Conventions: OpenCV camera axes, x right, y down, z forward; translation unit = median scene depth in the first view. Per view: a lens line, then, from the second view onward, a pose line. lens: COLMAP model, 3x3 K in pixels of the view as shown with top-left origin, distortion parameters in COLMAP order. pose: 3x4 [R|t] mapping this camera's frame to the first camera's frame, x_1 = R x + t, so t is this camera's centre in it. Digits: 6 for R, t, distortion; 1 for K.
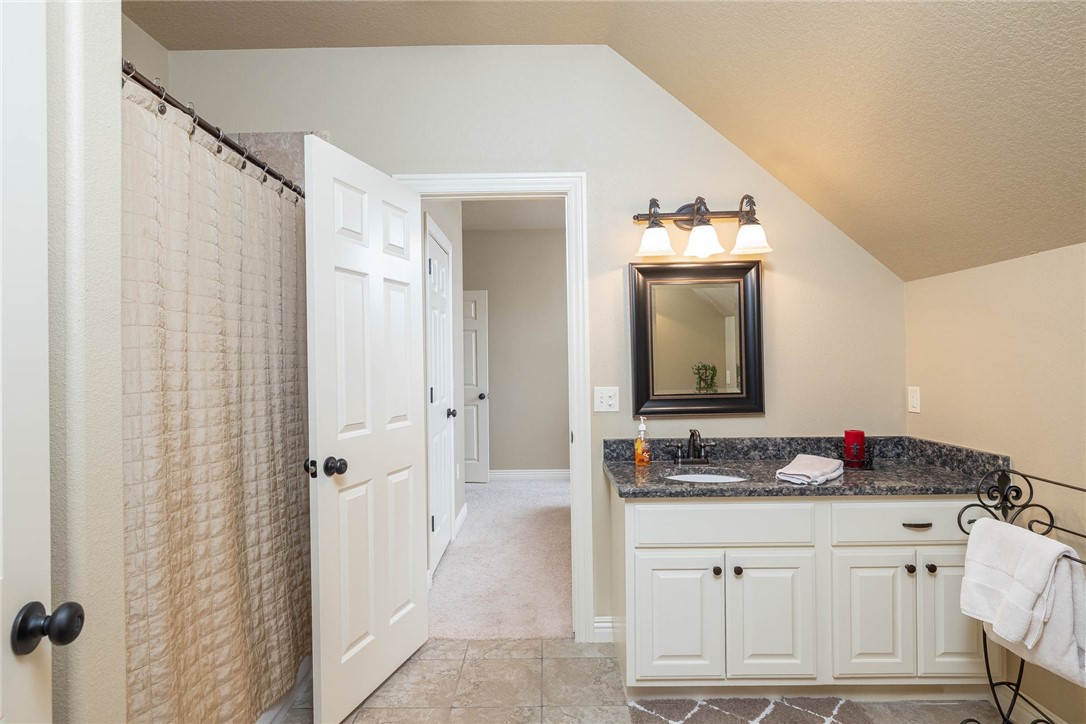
lens RADIAL K [[550.3, 0, 536.3], [0, 550.3, 367.0], [0, 0, 1]] dist [-0.004253, 0.000673]
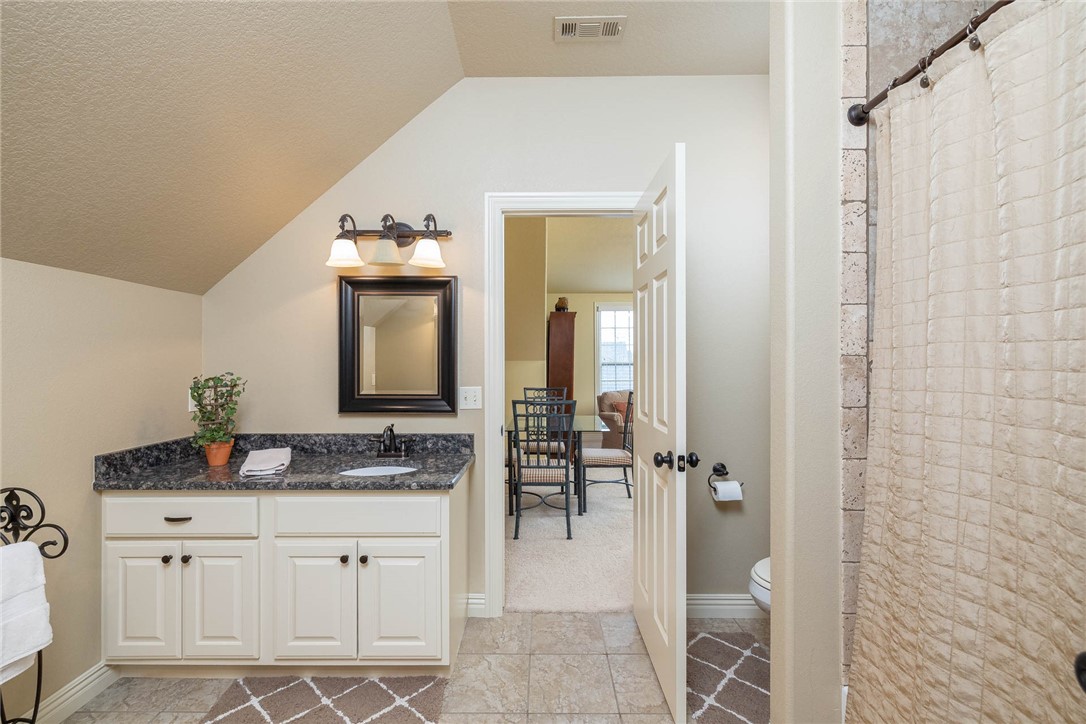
lens RADIAL K [[464.4, 0, 543.6], [0, 464.4, 354.8], [0, 0, 1]] dist [0.004467, 0.001168]
pose [[0.999772, 0.018018, 0.011463, 0.611113], [-0.017734, 0.999544, -0.024424, -0.013473], [-0.011898, 0.024215, 0.999636, 0.061344]]
